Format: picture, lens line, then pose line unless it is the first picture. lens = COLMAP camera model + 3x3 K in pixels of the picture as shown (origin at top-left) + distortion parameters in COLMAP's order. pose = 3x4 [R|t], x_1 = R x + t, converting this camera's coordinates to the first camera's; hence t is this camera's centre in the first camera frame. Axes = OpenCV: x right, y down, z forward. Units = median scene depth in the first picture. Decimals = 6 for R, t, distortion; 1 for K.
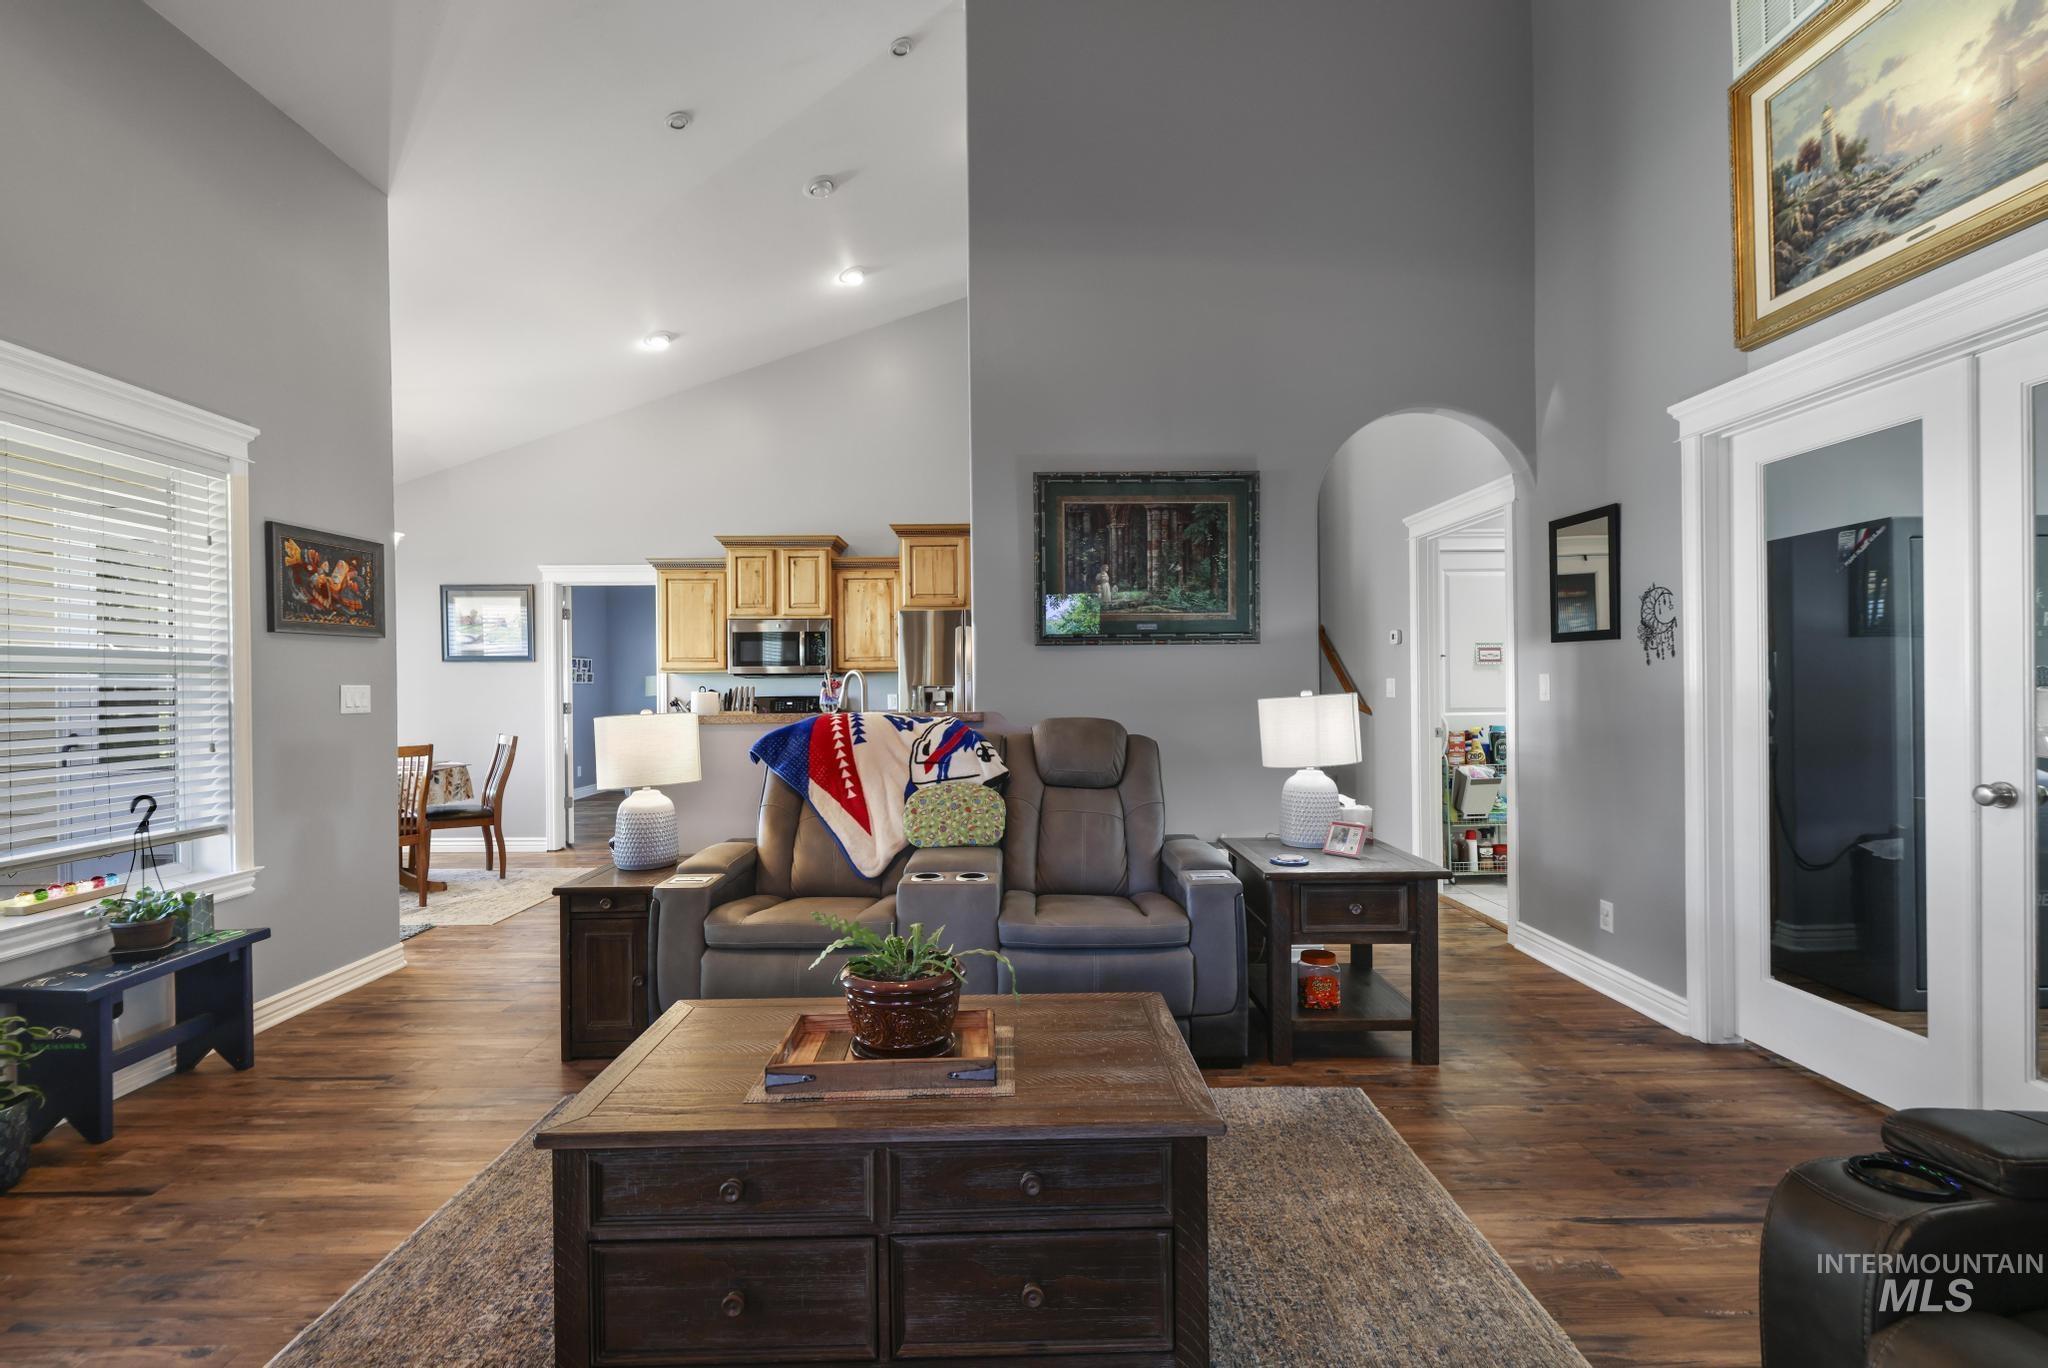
lens RADIAL K [[894.9, 0, 1024.0], [0, 894.9, 684.0], [0, 0, 1]] dist [0.001655, -0.000238]
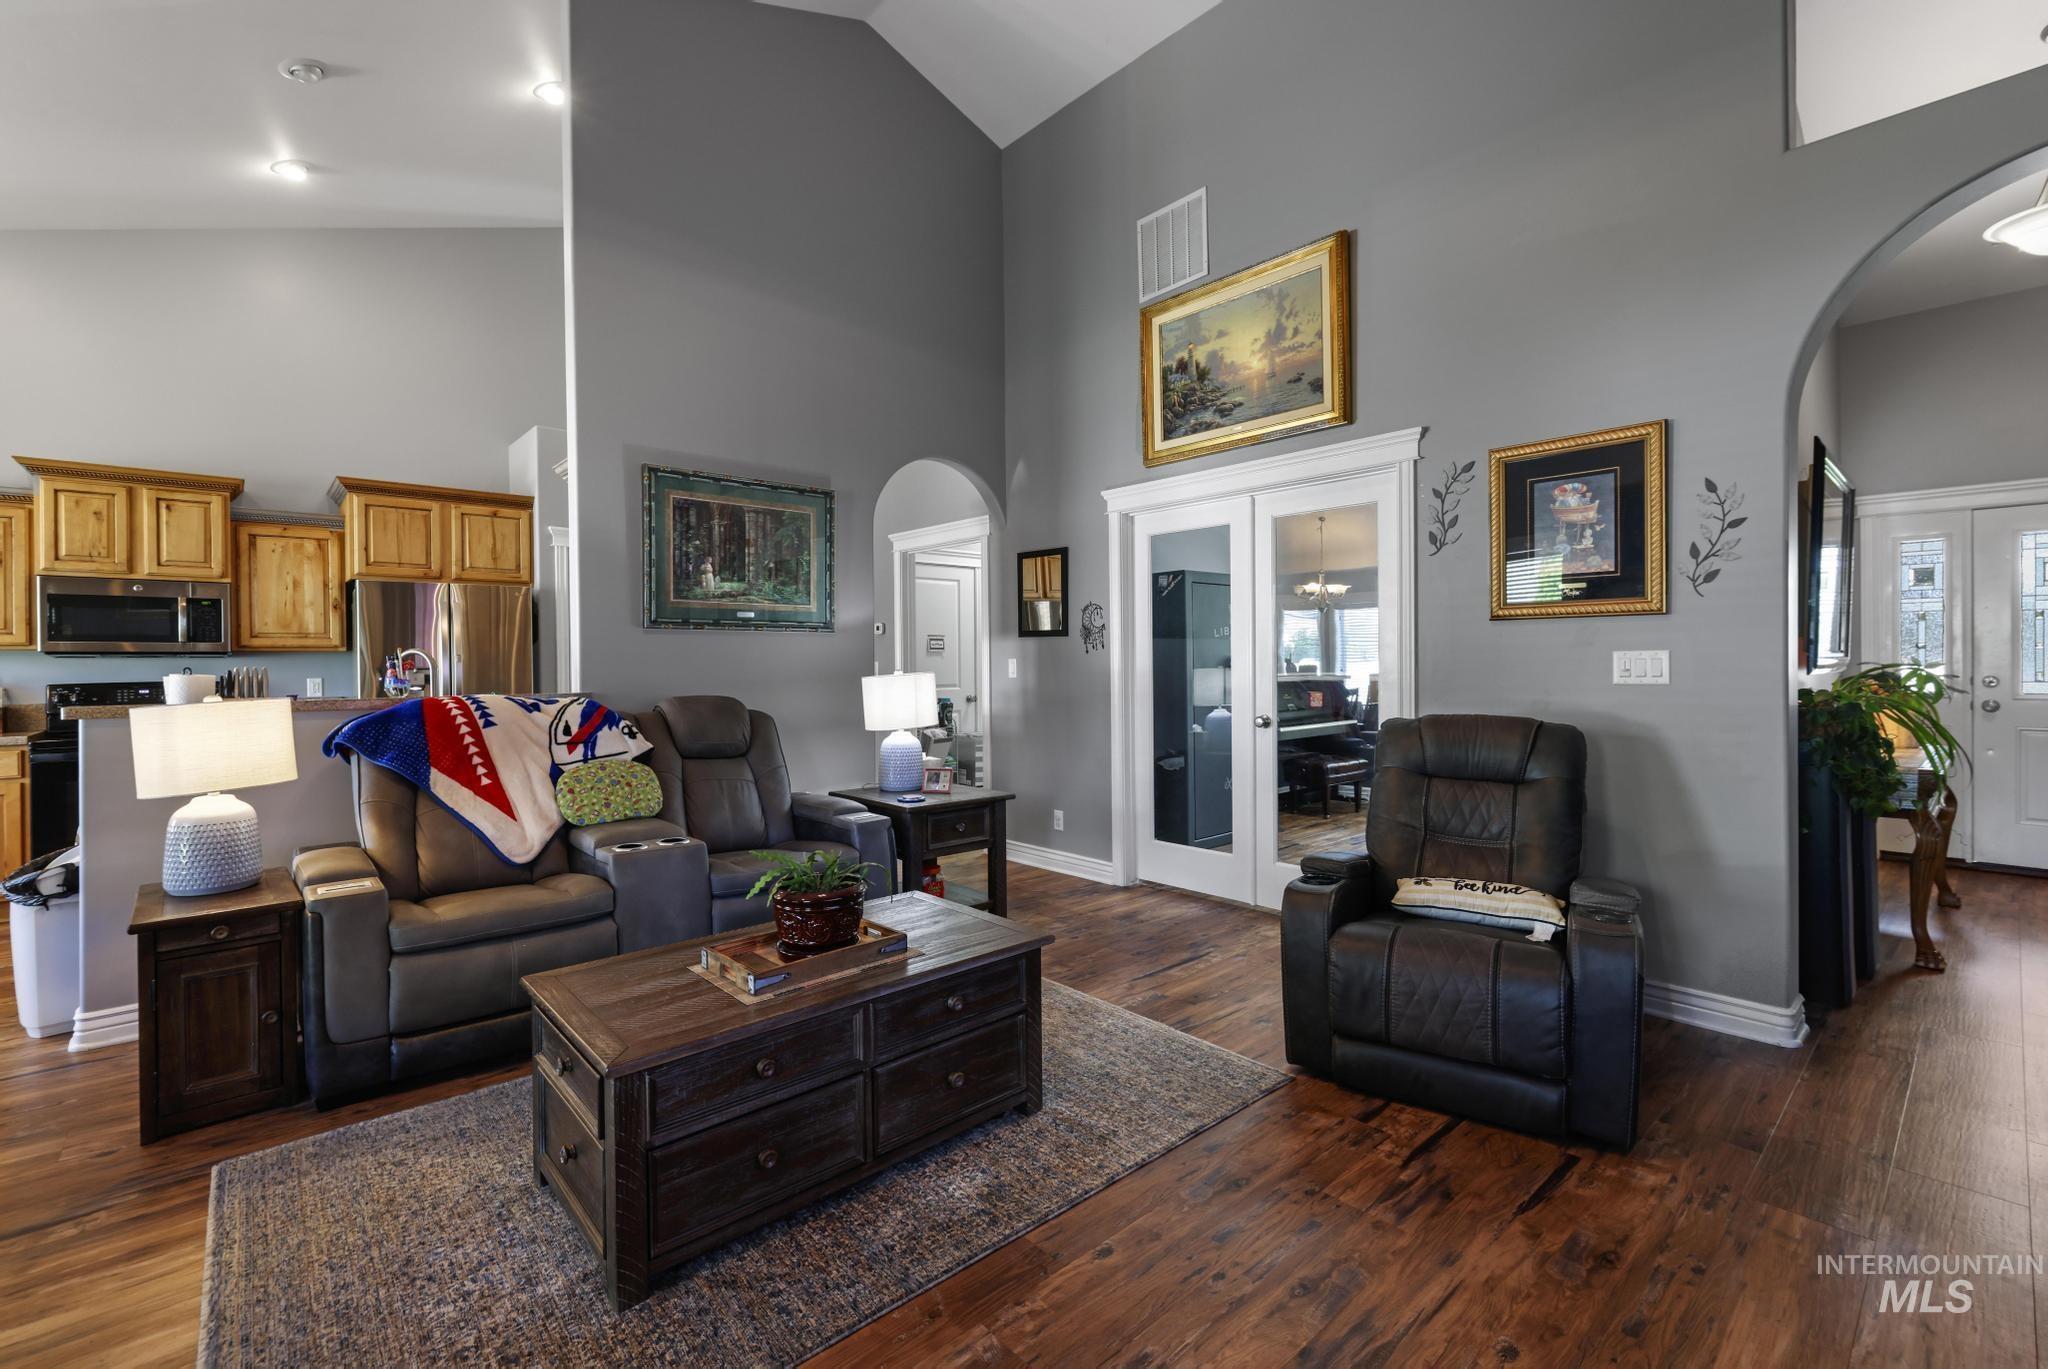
lens RADIAL K [[877.9, 0, 1004.2], [0, 877.9, 665.8], [0, 0, 1]] dist [-0.000747, -0.000241]
pose [[0.760482, 0.002014, 0.649356, -0.385088], [-0.000159, 0.999996, -0.002915, 0.004245], [-0.649359, 0.002113, 0.760479, -0.064246]]
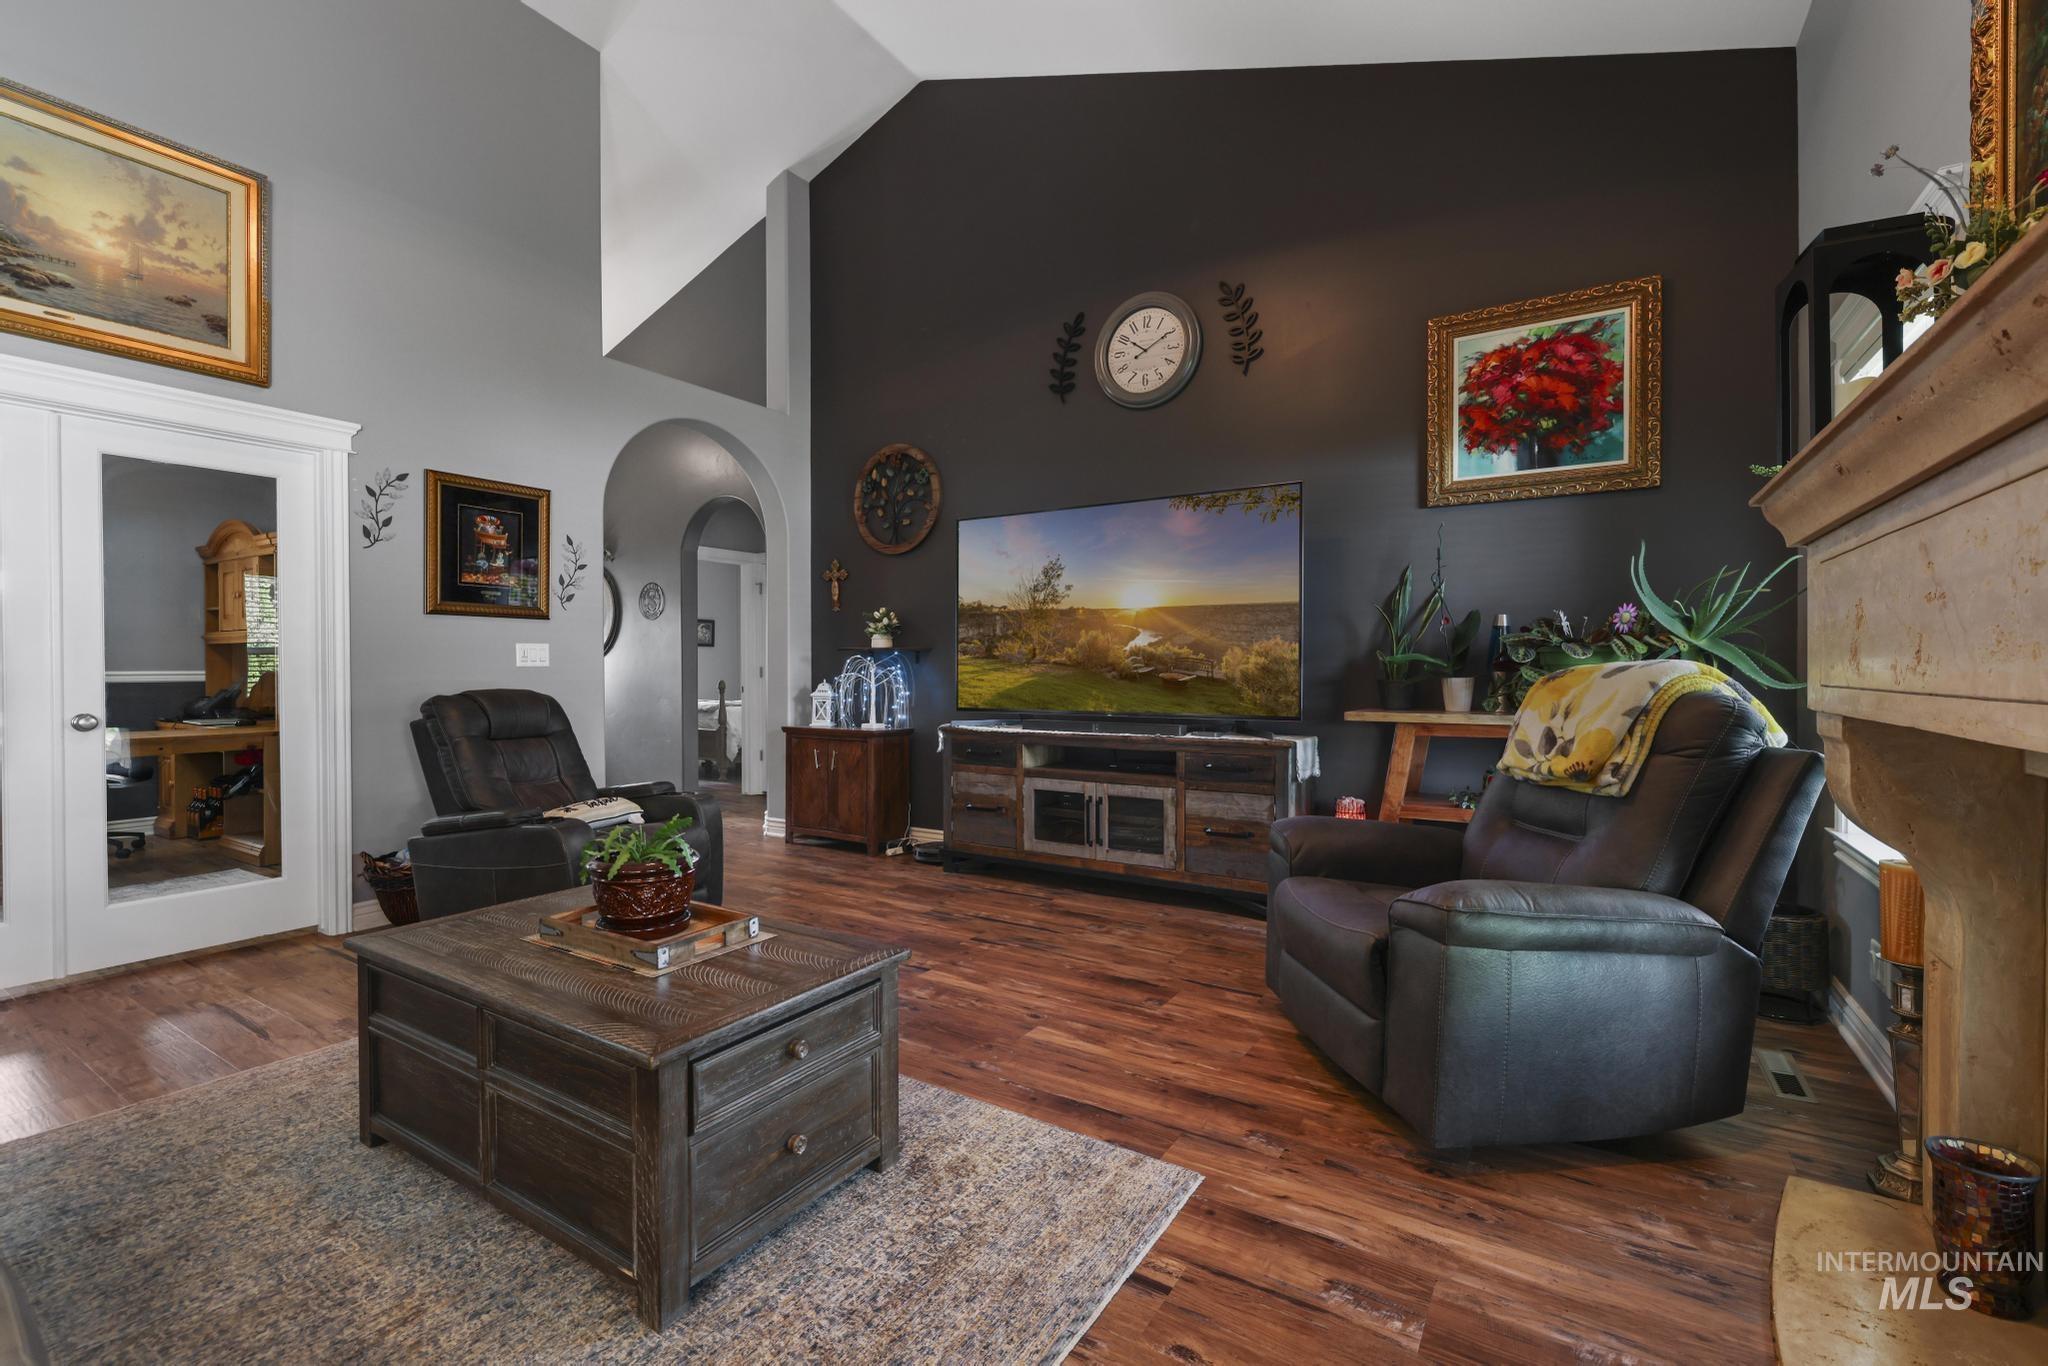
lens RADIAL K [[884.5, 0, 1040.5], [0, 884.5, 667.6], [0, 0, 1]] dist [-0.001187, 0.000061]
pose [[-0.848772, 0.015304, 0.528538, -0.630419], [0.015910, 0.999868, -0.003402, 0.037050], [-0.528520, 0.005521, -0.848903, 0.893669]]
